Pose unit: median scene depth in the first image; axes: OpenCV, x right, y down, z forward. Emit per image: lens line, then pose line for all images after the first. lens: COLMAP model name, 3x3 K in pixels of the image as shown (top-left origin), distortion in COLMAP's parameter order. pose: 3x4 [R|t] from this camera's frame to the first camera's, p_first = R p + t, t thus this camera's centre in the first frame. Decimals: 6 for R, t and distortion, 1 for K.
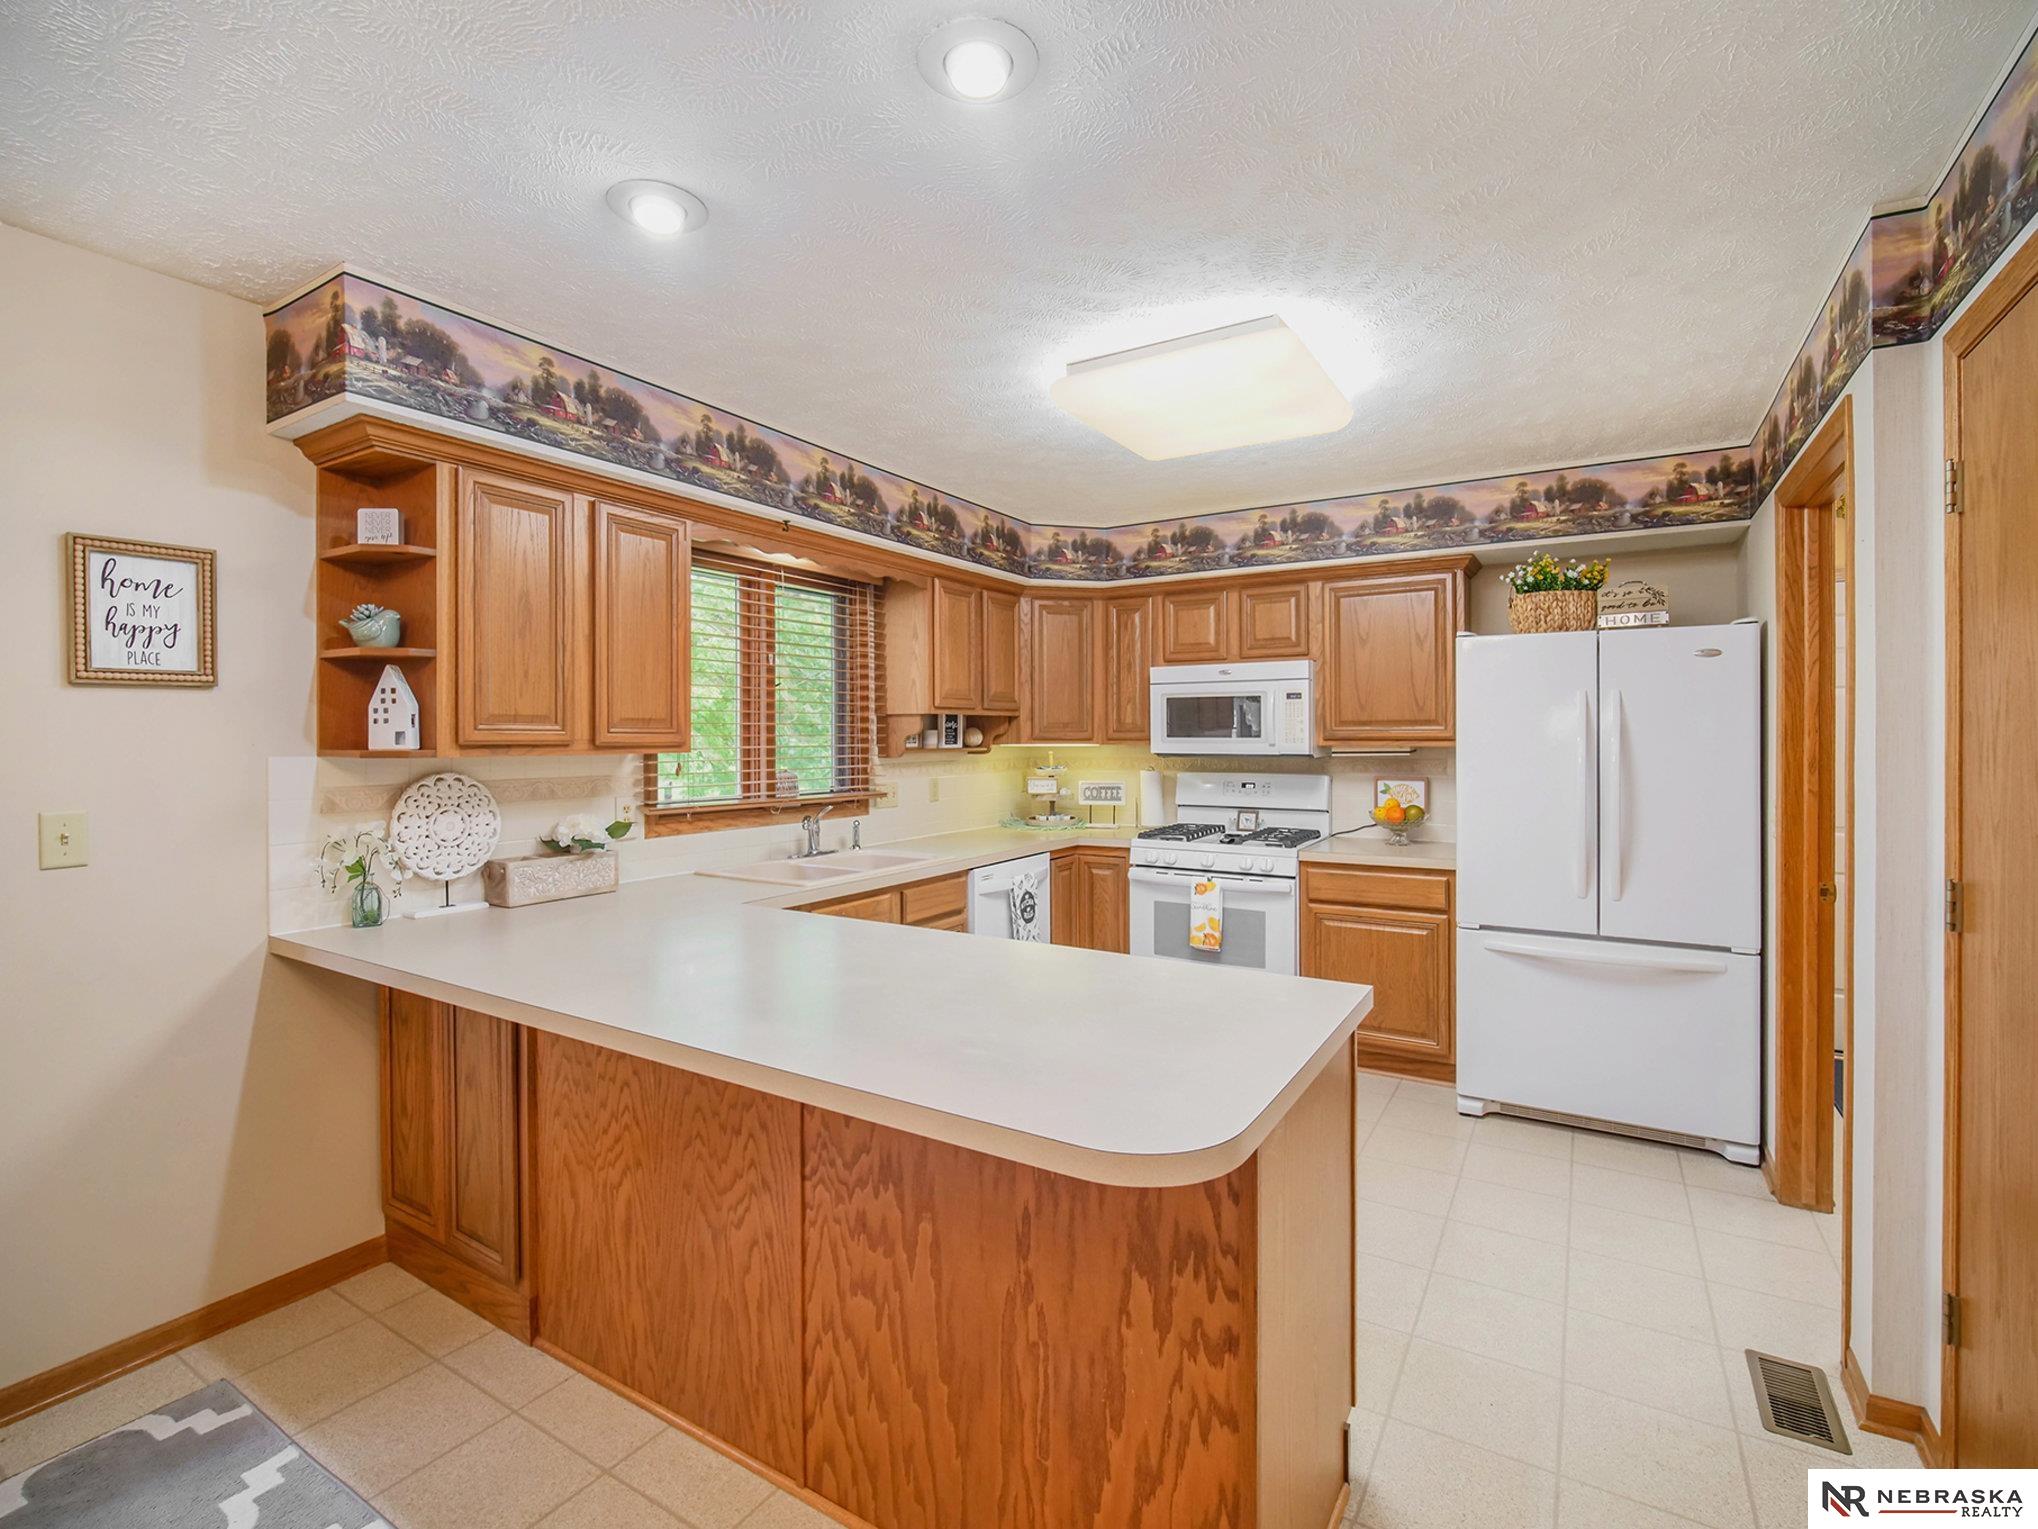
lens RADIAL K [[935.2, 0, 1023.7], [0, 935.2, 741.4], [0, 0, 1]] dist [-0.001839, -0.008671]
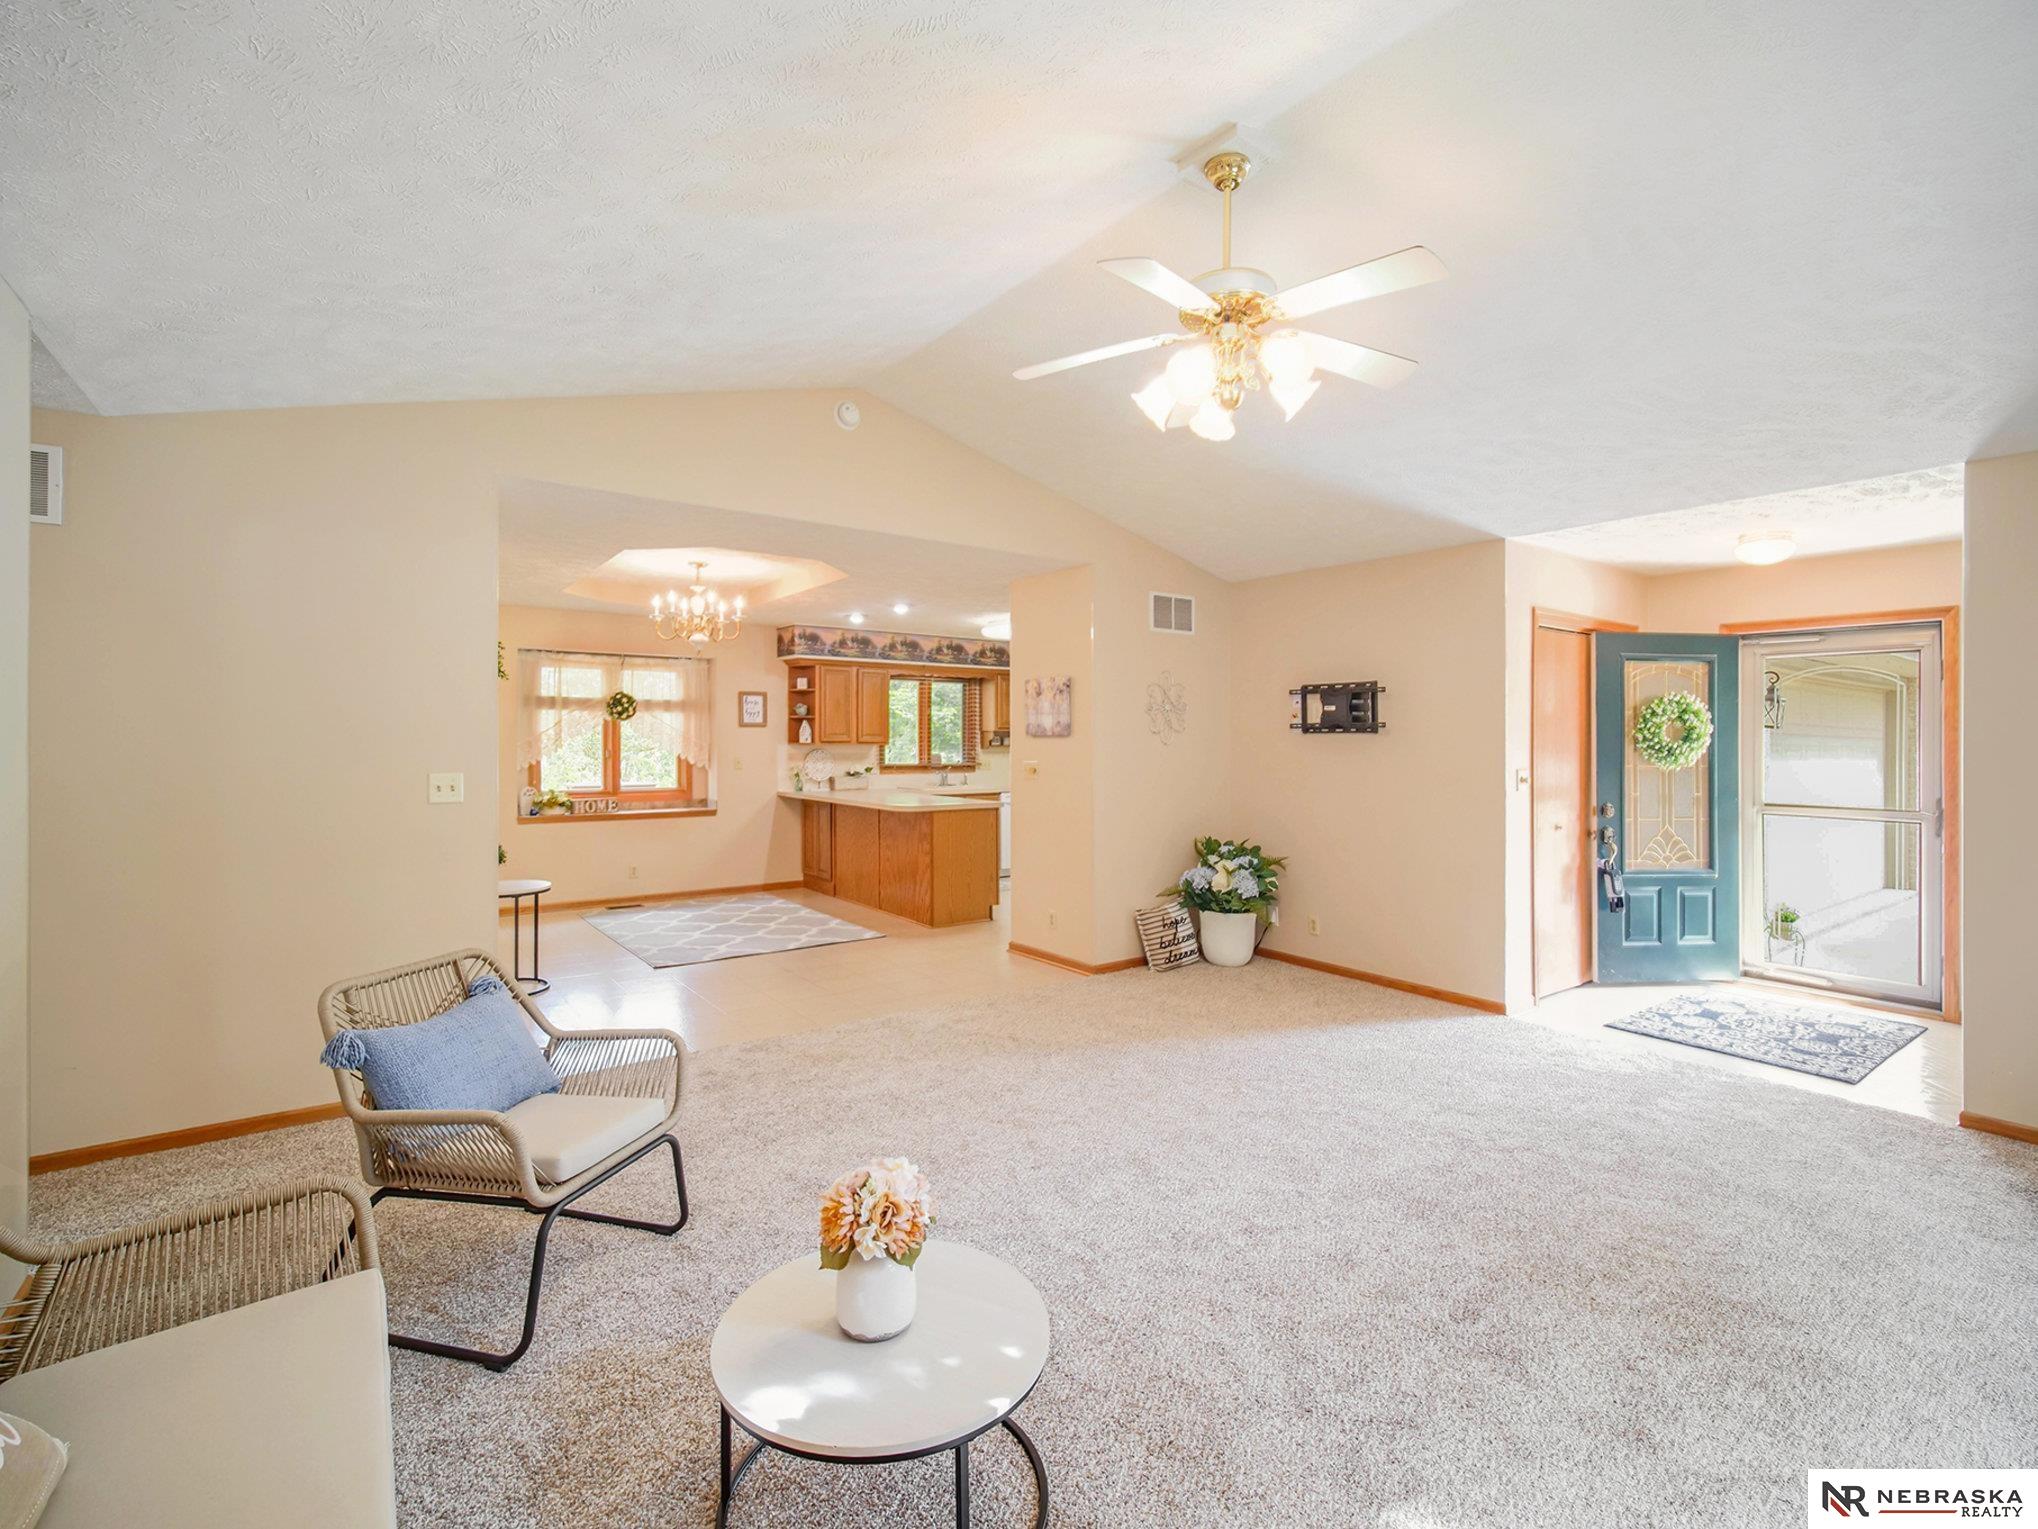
lens RADIAL K [[902.3, 0, 1050.5], [0, 902.3, 747.2], [0, 0, 1]] dist [-0.000256, -0.000191]
pose [[0.941242, 0.008744, -0.337619, 1.184398], [-0.007783, 0.999961, 0.004201, 0.002708], [0.337643, -0.001327, 0.941273, -1.668951]]
